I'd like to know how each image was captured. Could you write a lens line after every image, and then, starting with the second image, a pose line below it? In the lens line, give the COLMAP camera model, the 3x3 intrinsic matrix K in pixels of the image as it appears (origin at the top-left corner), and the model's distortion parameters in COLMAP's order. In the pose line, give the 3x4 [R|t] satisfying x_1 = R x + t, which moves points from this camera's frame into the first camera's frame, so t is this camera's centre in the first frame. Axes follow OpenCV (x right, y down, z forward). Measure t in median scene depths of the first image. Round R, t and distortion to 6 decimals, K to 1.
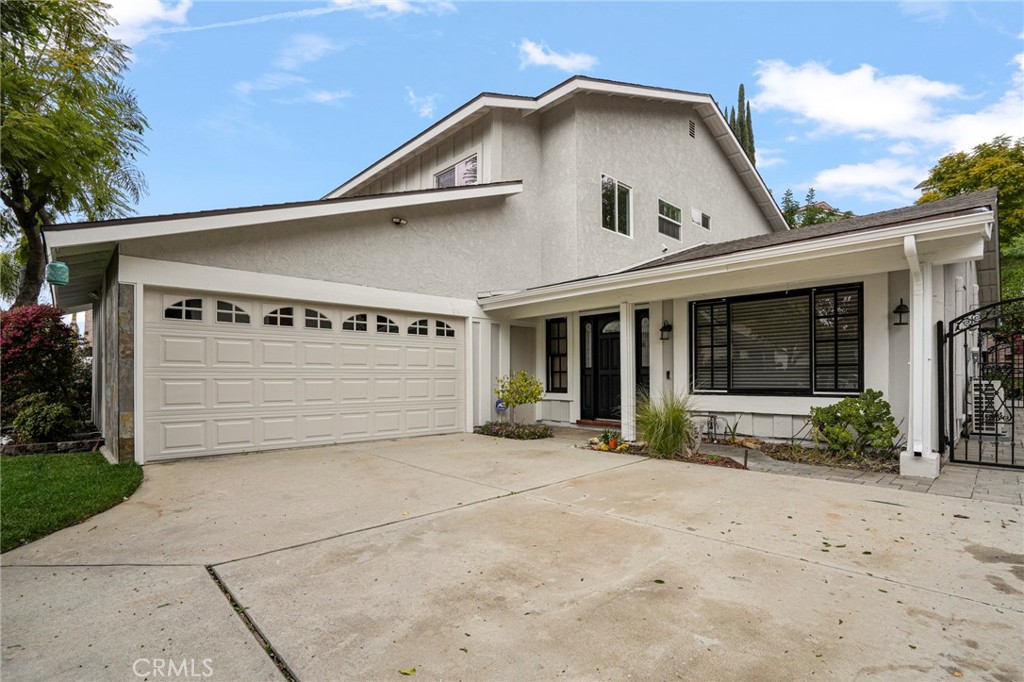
lens RADIAL K [[493.2, 0, 514.2], [0, 493.2, 390.3], [0, 0, 1]] dist [-0.059285, 0.016691]
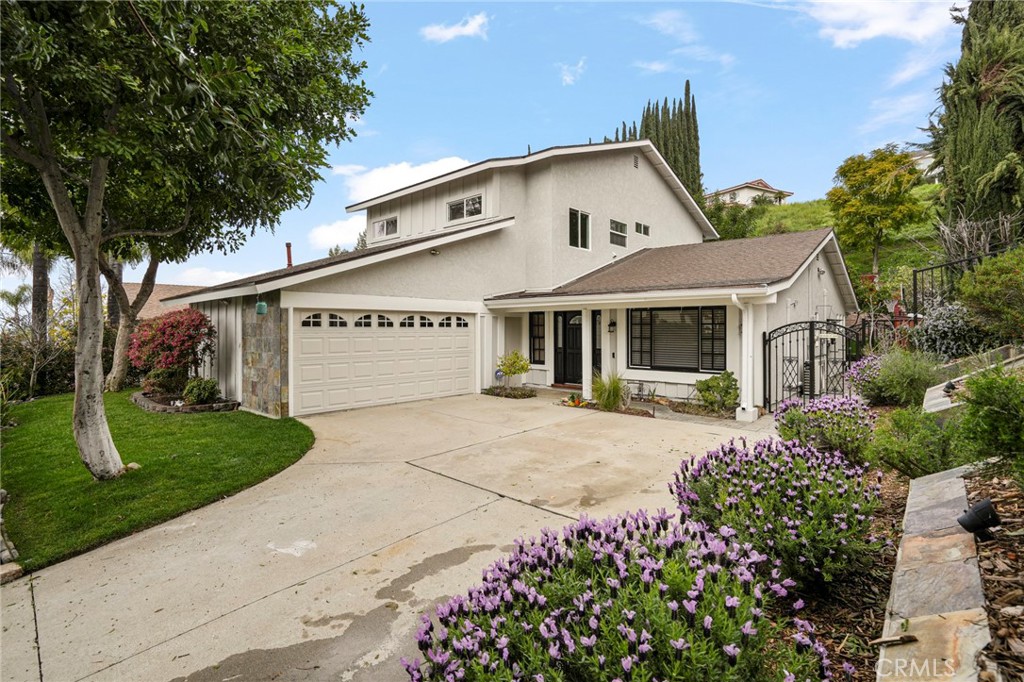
lens RADIAL K [[475.4, 0, 512.0], [0, 475.4, 341.0], [0, 0, 1]] dist [-0.053172, 0.019048]
pose [[0.997709, 0.001502, 0.067630, -0.090276], [-0.001168, 0.999987, -0.004975, -0.063888], [-0.067637, 0.004885, 0.997698, -0.409199]]
